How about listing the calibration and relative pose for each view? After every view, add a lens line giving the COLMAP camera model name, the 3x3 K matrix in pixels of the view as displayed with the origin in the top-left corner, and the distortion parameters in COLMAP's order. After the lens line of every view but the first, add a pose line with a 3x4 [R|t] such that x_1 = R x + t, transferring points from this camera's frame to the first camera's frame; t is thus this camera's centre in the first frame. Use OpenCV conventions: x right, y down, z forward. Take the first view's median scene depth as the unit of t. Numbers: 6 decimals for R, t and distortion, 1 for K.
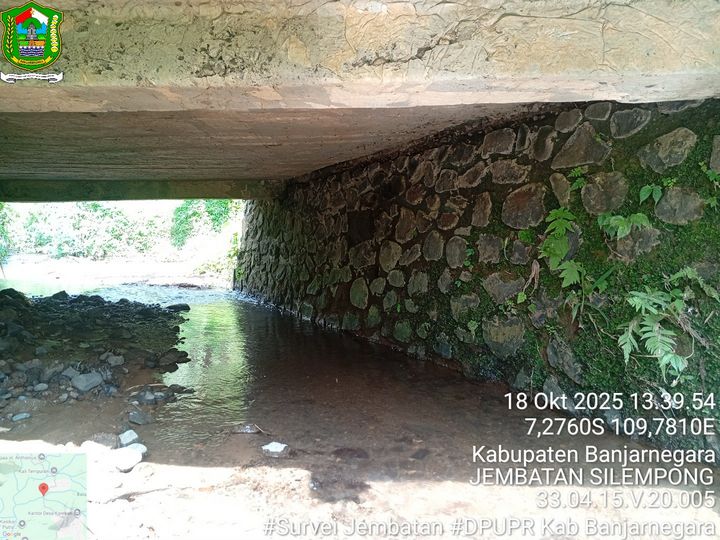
lens RADIAL K [[548.7, 0, 359.2], [0, 548.7, 270.6], [0, 0, 1]] dist [0.096260, -0.197671]
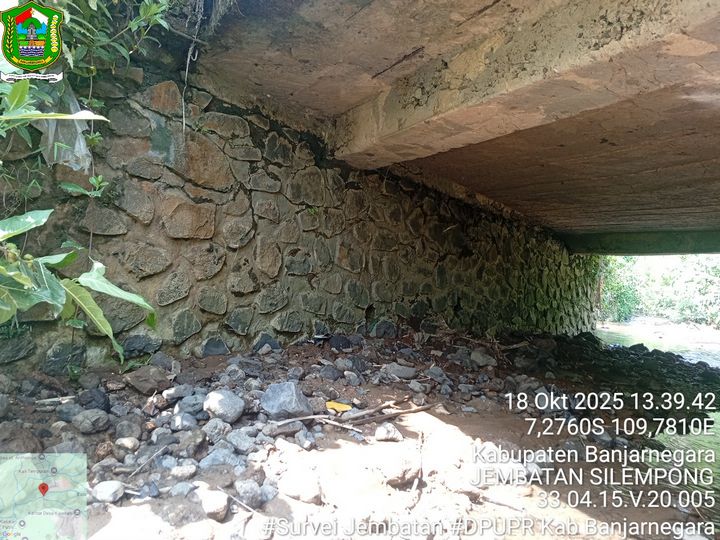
lens RADIAL K [[548.7, 0, 359.2], [0, 548.7, 270.6], [0, 0, 1]] dist [0.096260, -0.197671]
pose [[0.484417, 0.024110, -0.874505, 0.160021], [-0.135838, 0.989569, -0.047962, 0.048072], [0.864227, 0.142025, 0.482639, 0.157509]]
